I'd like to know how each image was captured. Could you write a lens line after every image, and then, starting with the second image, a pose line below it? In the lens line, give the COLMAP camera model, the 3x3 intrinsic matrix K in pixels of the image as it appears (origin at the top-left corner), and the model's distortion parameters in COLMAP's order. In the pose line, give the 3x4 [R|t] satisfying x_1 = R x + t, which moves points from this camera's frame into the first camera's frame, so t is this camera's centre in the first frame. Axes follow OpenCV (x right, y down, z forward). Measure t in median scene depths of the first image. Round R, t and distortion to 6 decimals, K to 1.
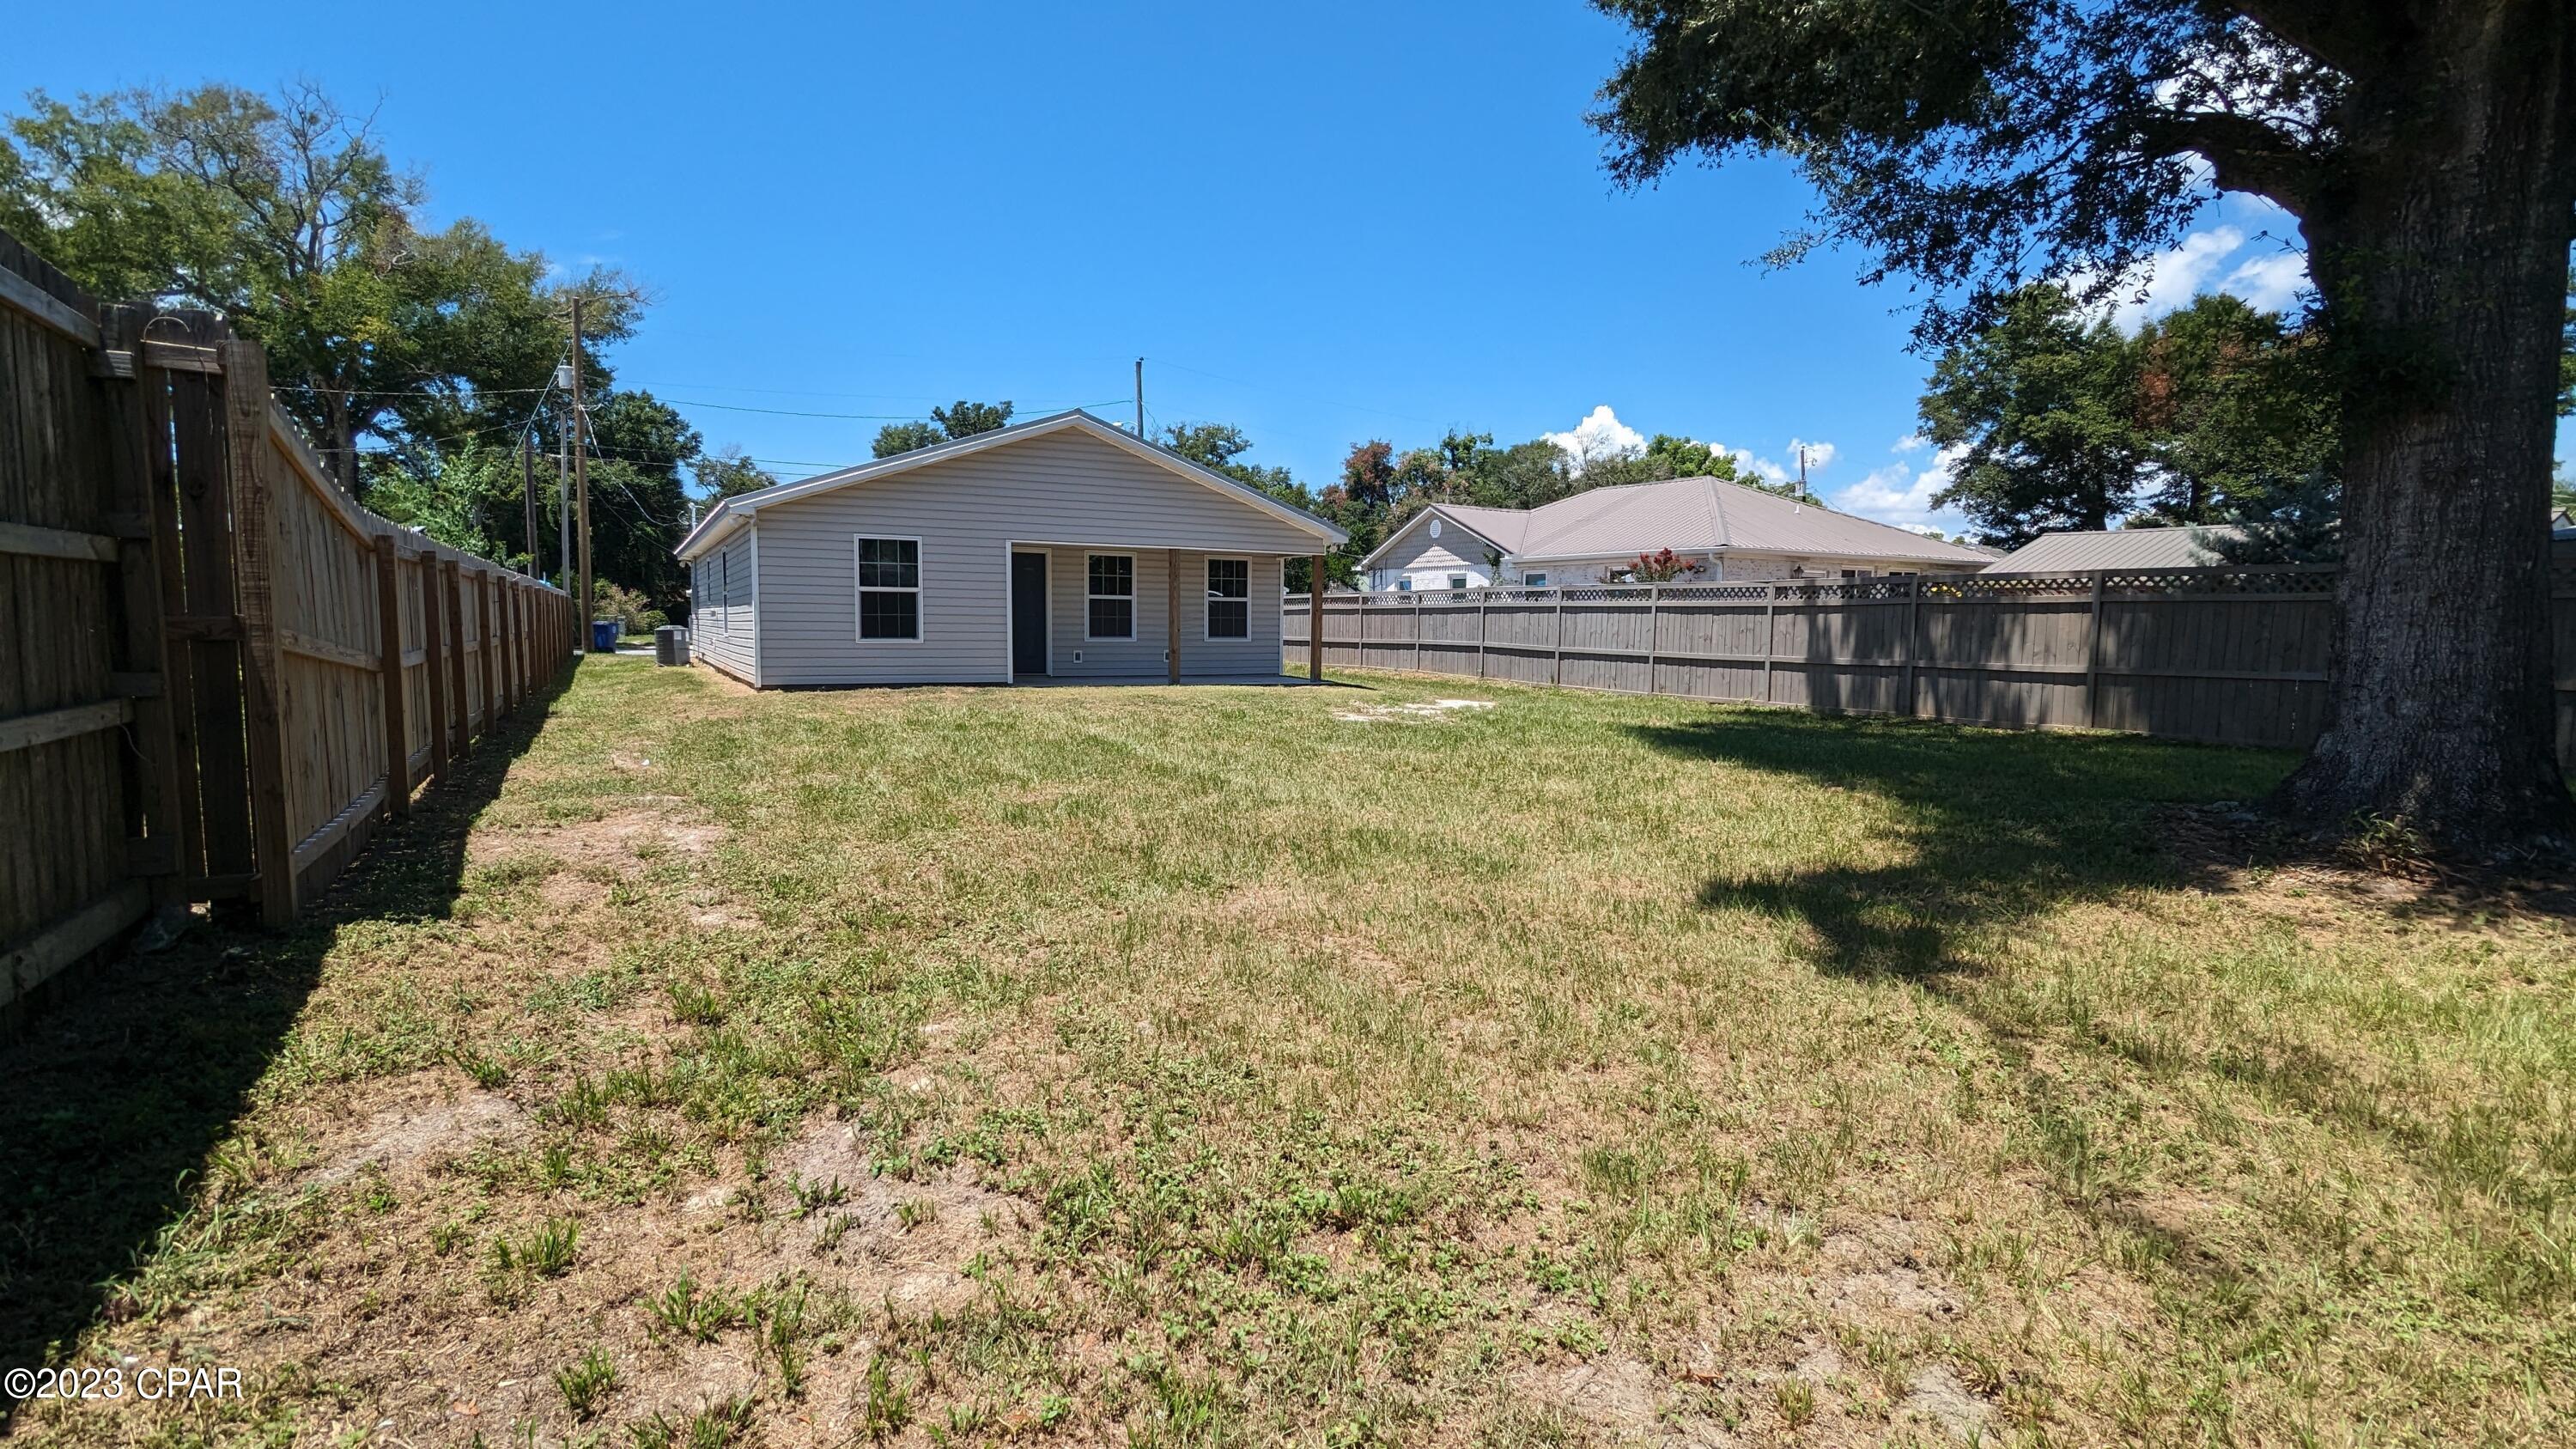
lens RADIAL K [[1208.3, 0, 1281.6], [0, 1208.3, 727.0], [0, 0, 1]] dist [0.002376, -0.003943]
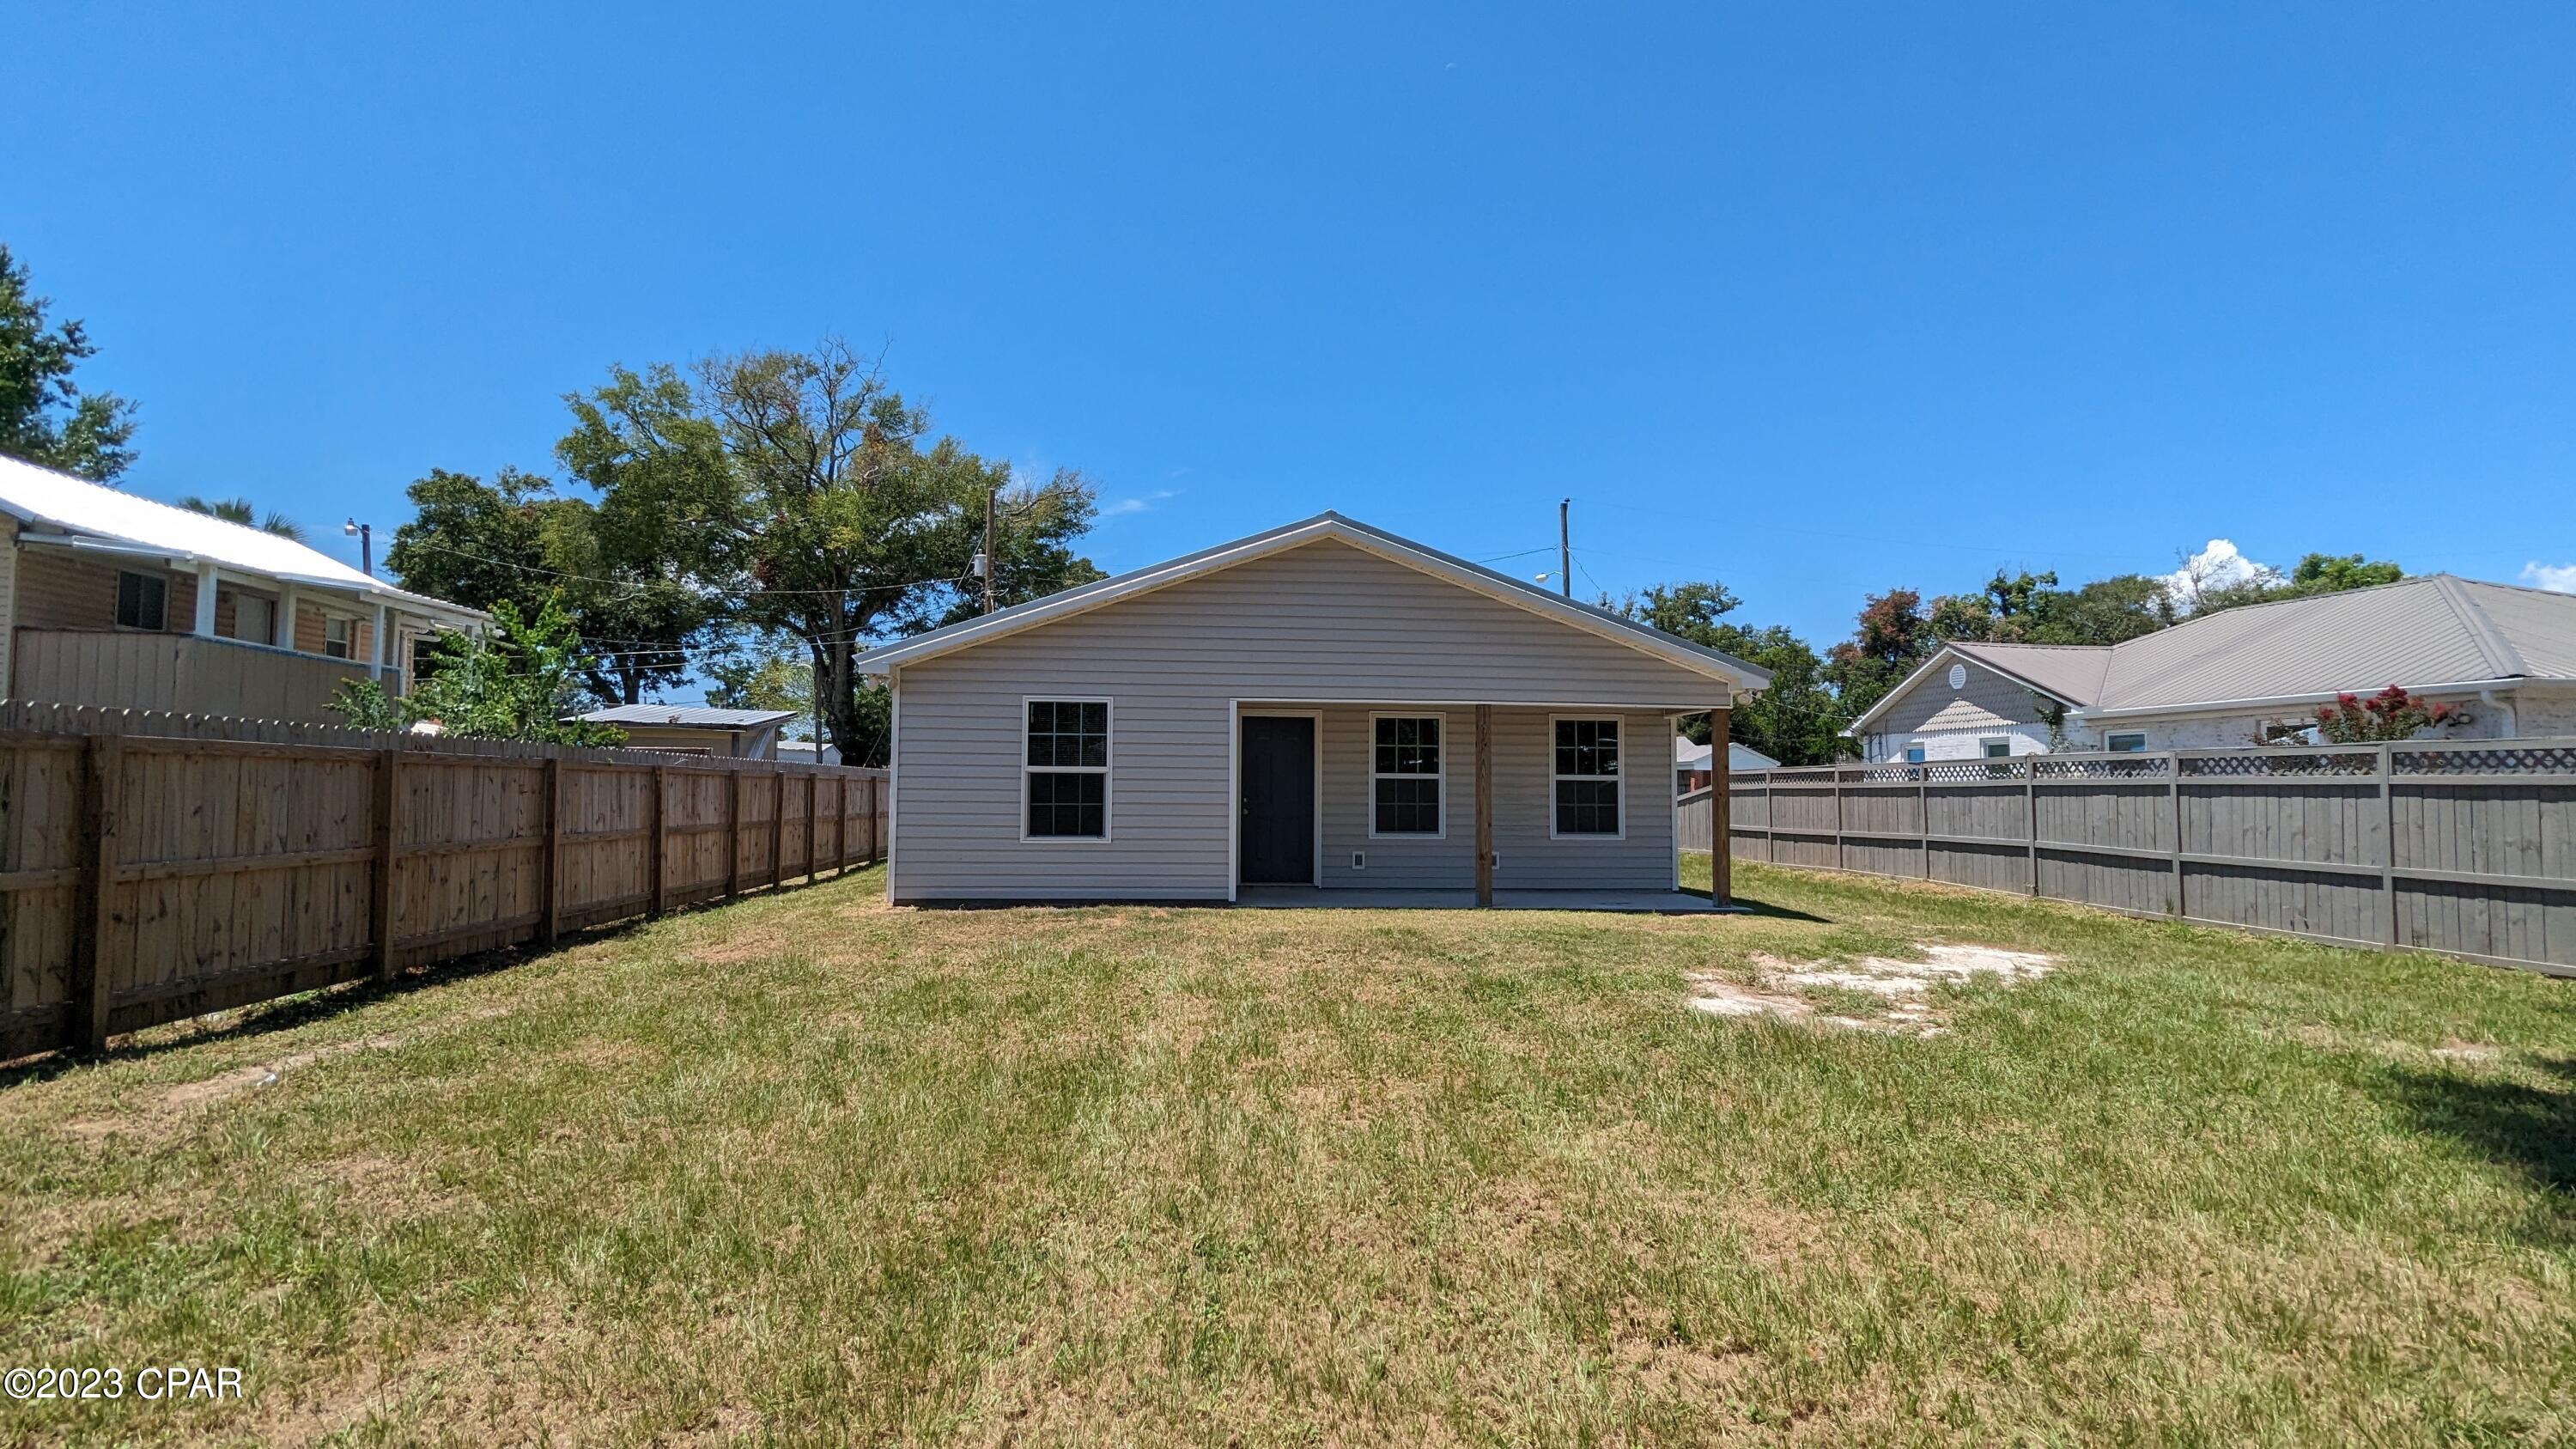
lens RADIAL K [[1208.3, 0, 1281.6], [0, 1208.3, 727.0], [0, 0, 1]] dist [0.002376, -0.003943]
pose [[0.918080, -0.024456, -0.395639, 0.049438], [-0.033201, 0.989844, -0.138229, -0.024953], [0.395001, 0.140040, 0.907944, 0.225486]]
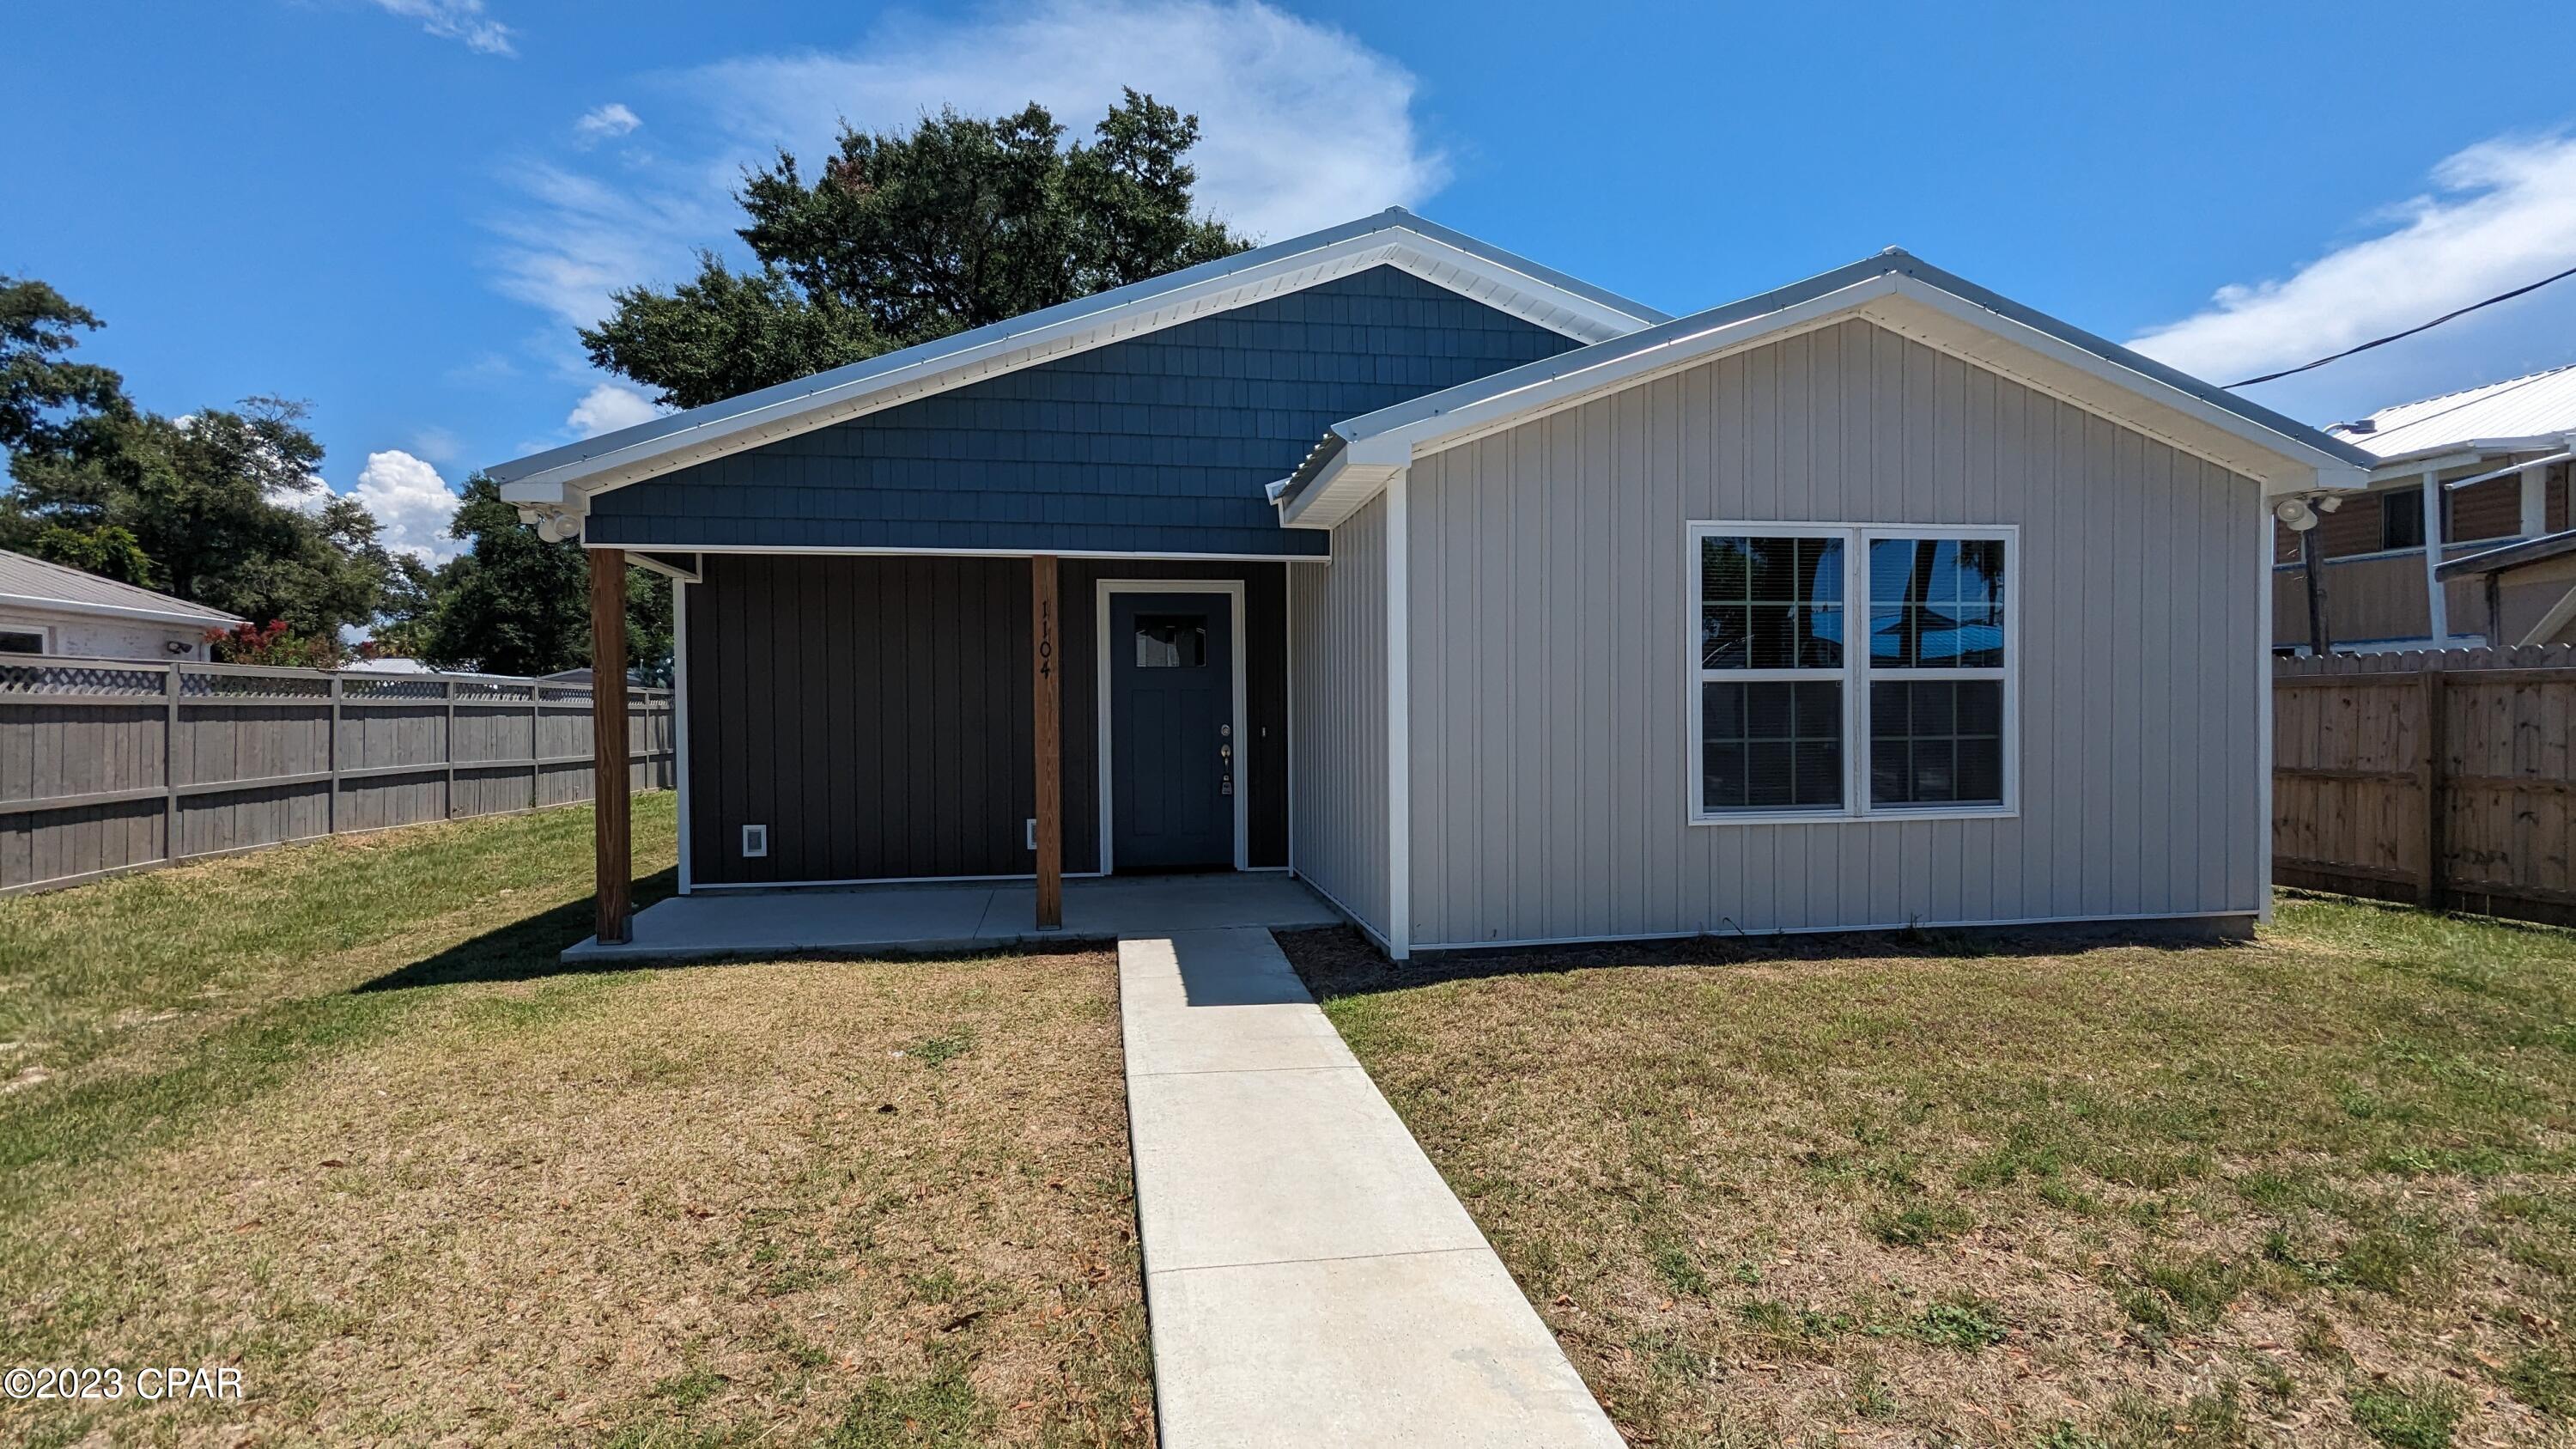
lens RADIAL K [[1208.3, 0, 1281.6], [0, 1208.3, 727.0], [0, 0, 1]] dist [0.002376, -0.003943]
pose [[-0.941559, -0.007520, 0.336764, -0.400368], [0.027028, 0.994841, 0.097782, -0.123437], [-0.335762, 0.101169, -0.936498, 1.290691]]
